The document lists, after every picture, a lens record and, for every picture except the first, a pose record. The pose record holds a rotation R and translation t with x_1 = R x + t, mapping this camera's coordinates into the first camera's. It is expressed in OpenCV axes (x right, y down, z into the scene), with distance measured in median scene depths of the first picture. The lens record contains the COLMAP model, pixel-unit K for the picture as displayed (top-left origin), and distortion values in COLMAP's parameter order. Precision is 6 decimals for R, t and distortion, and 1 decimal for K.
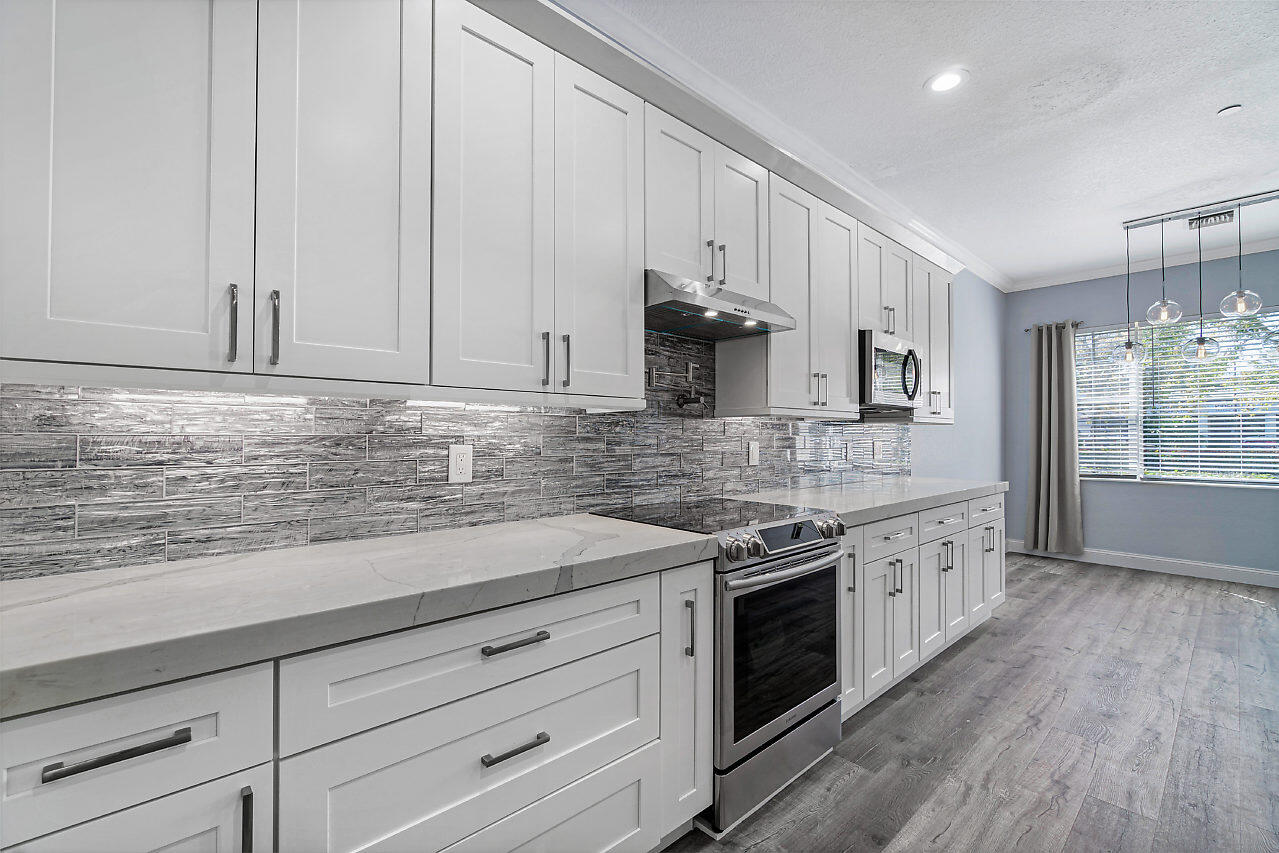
lens RADIAL K [[548.5, 0, 631.4], [0, 548.5, 430.3], [0, 0, 1]] dist [-0.008793, 0.003611]
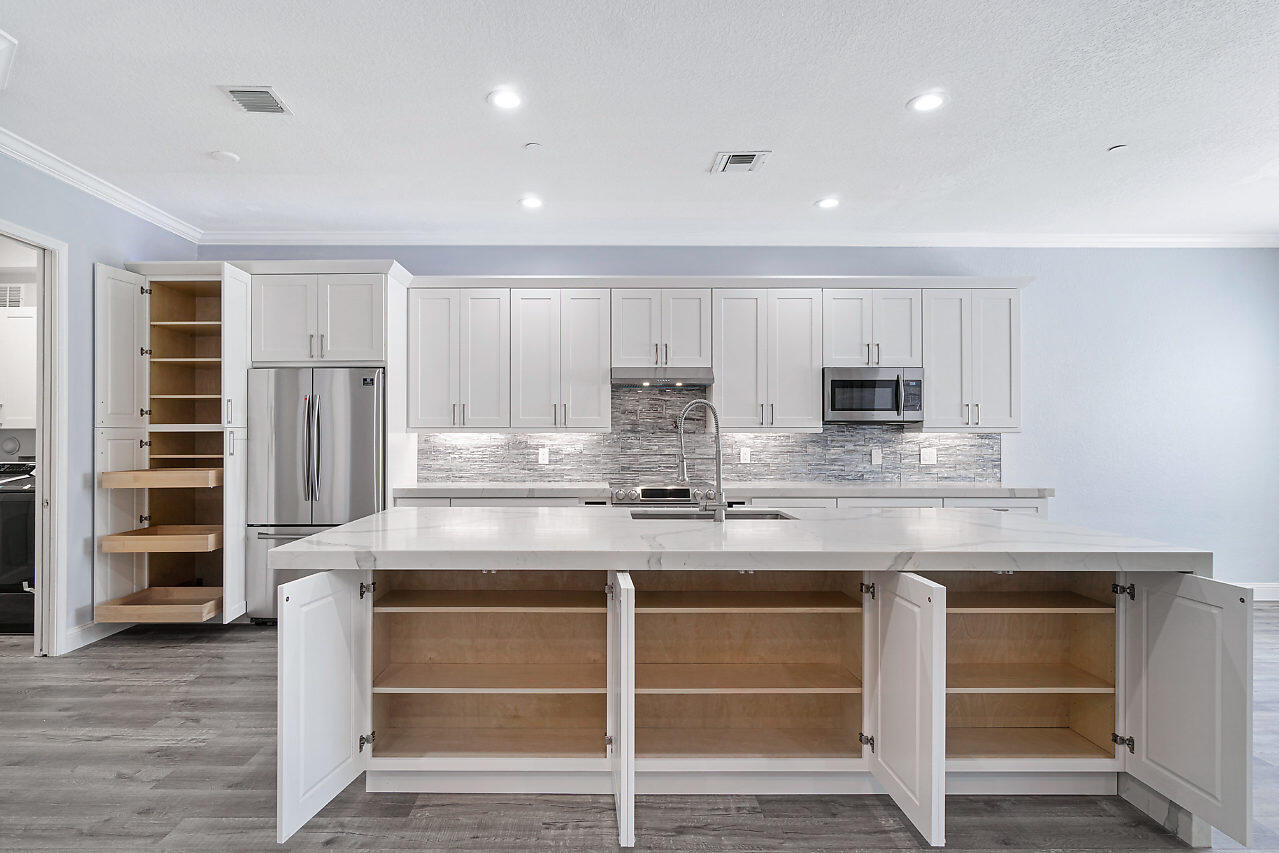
lens RADIAL K [[681.1, 0, 609.5], [0, 681.1, 431.1], [0, 0, 1]] dist [-0.011036, 0.003240]
pose [[0.756536, -0.010991, -0.653860, 1.117670], [0.007117, 0.999938, -0.008573, -0.013075], [0.653913, 0.001833, 0.756567, -0.651282]]
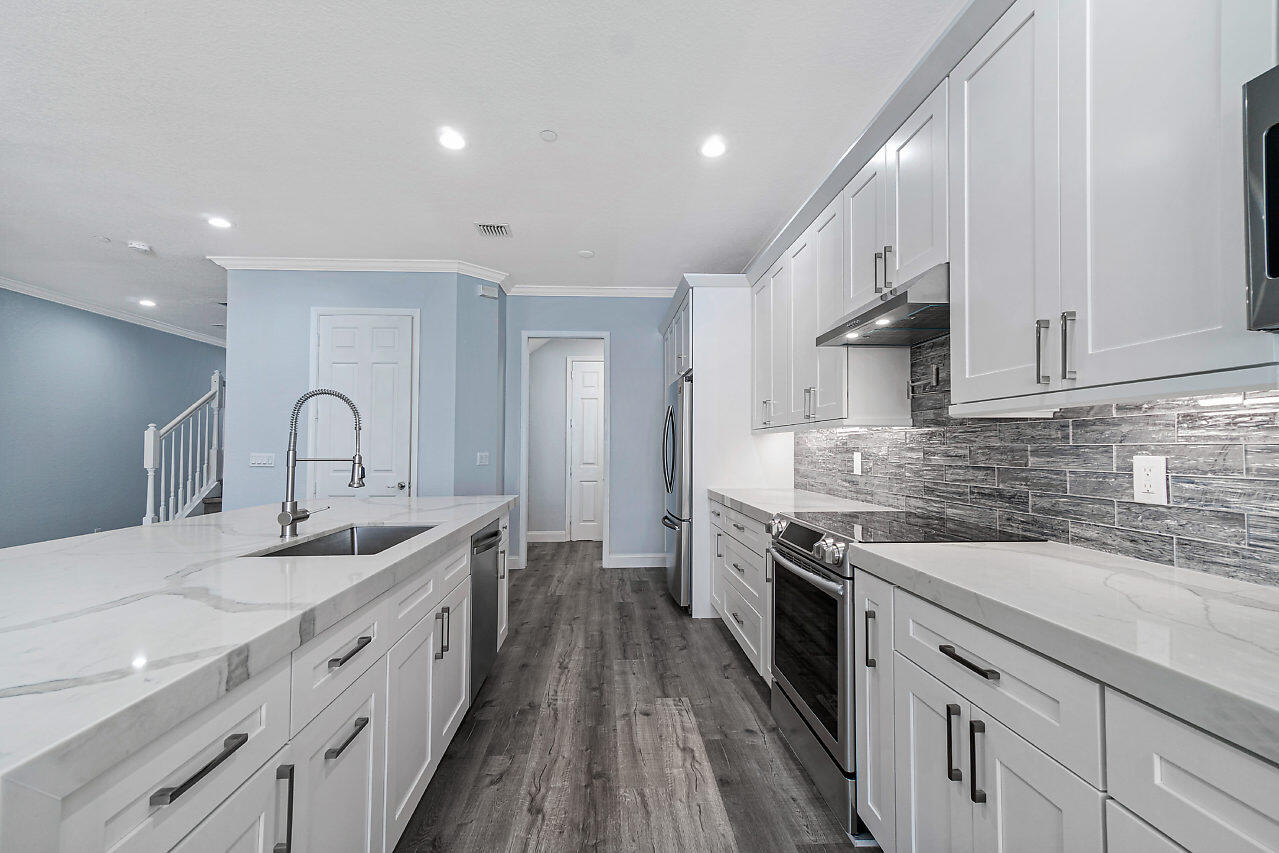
lens RADIAL K [[548.5, 0, 643.7], [0, 548.5, 435.9], [0, 0, 1]] dist [-0.008793, 0.003611]
pose [[-0.613293, -0.019928, -0.789604, 0.842864], [0.006417, 0.999523, -0.030211, 0.013446], [0.789829, -0.023595, -0.612873, 0.892973]]
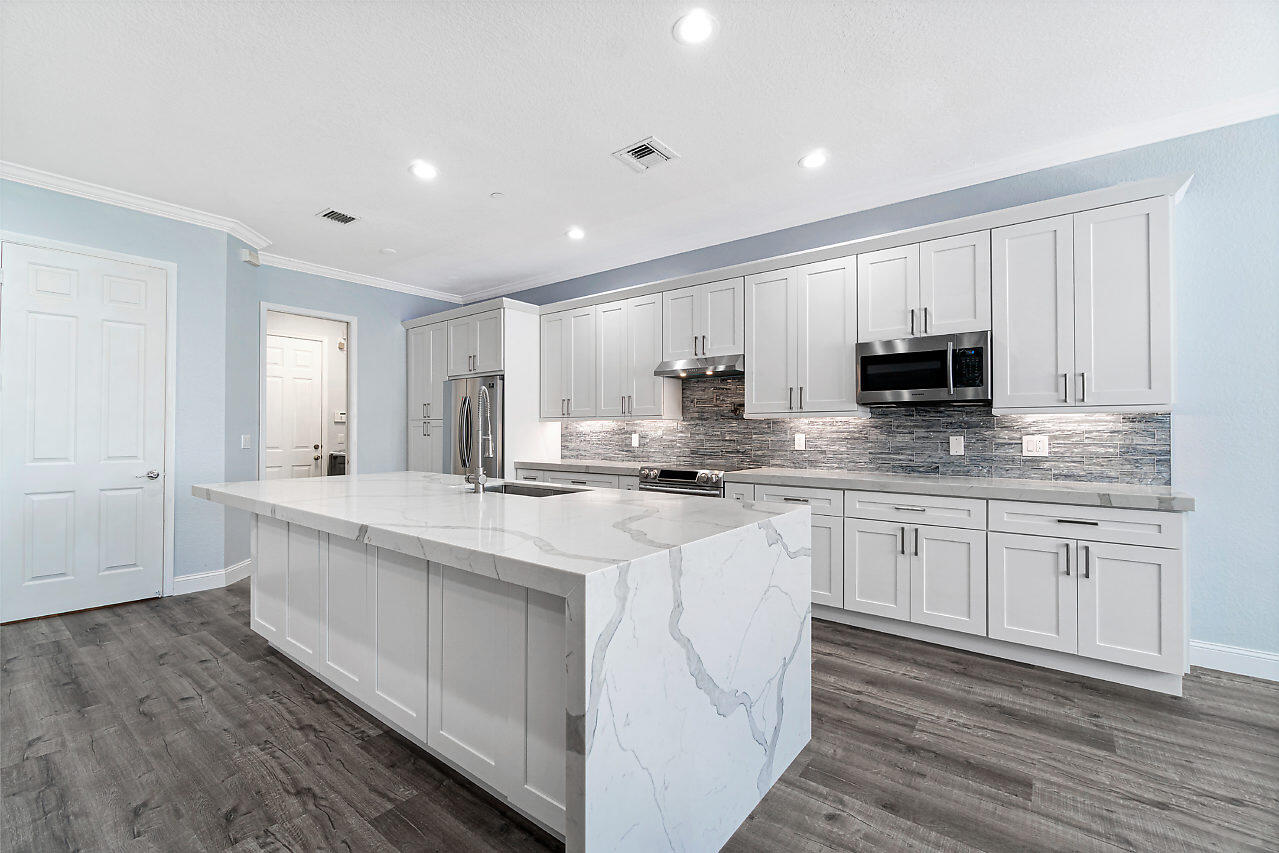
lens RADIAL K [[548.5, 0, 635.3], [0, 548.5, 427.8], [0, 0, 1]] dist [-0.008793, 0.003611]
pose [[0.186319, -0.010499, -0.982433, 1.514940], [0.005847, 0.999937, -0.009577, 0.013603], [0.982472, -0.003960, 0.186368, 0.267982]]
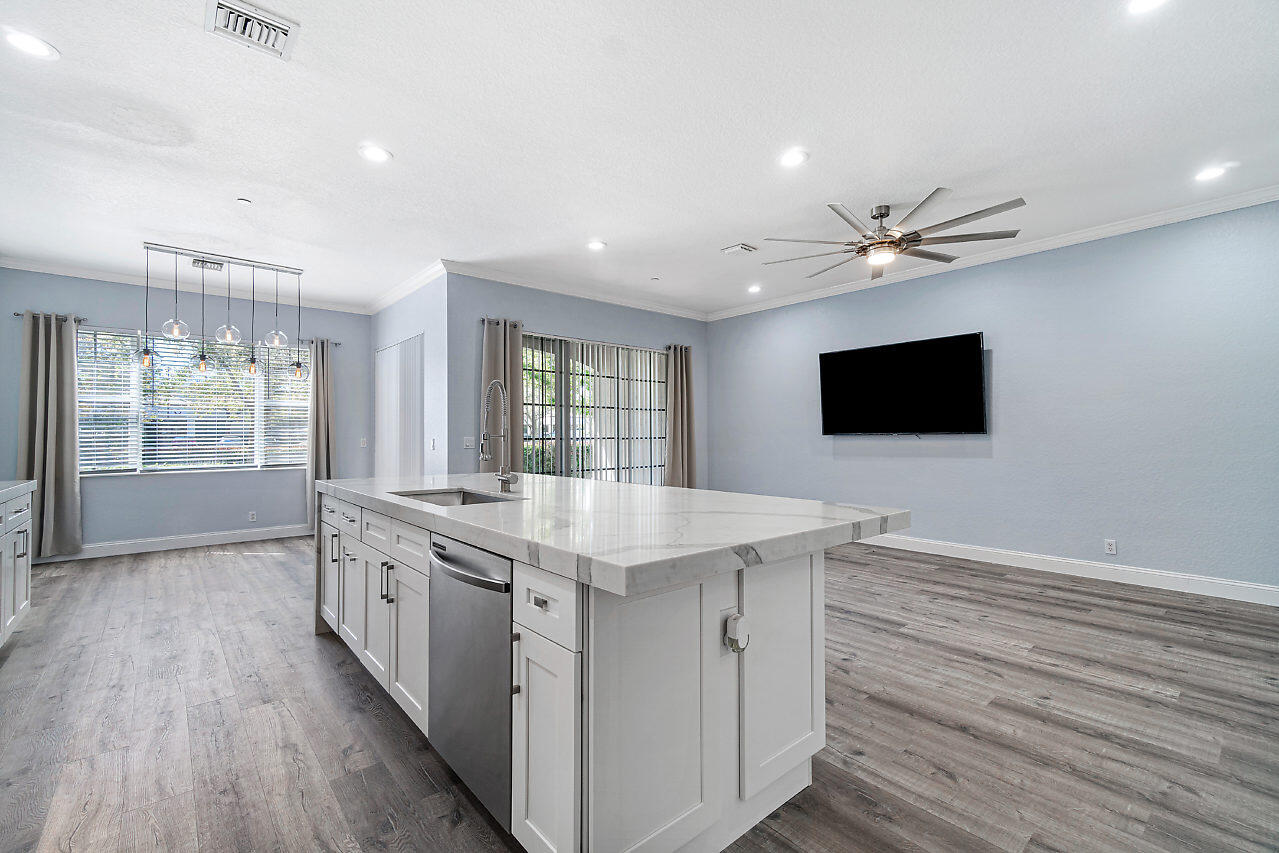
lens RADIAL K [[548.5, 0, 633.3], [0, 548.5, 425.7], [0, 0, 1]] dist [-0.008793, 0.003611]
pose [[0.013404, 0.017210, 0.999762, -0.277934], [-0.003530, 0.999846, -0.017164, 0.018896], [-0.999904, -0.003299, 0.013463, -0.034561]]
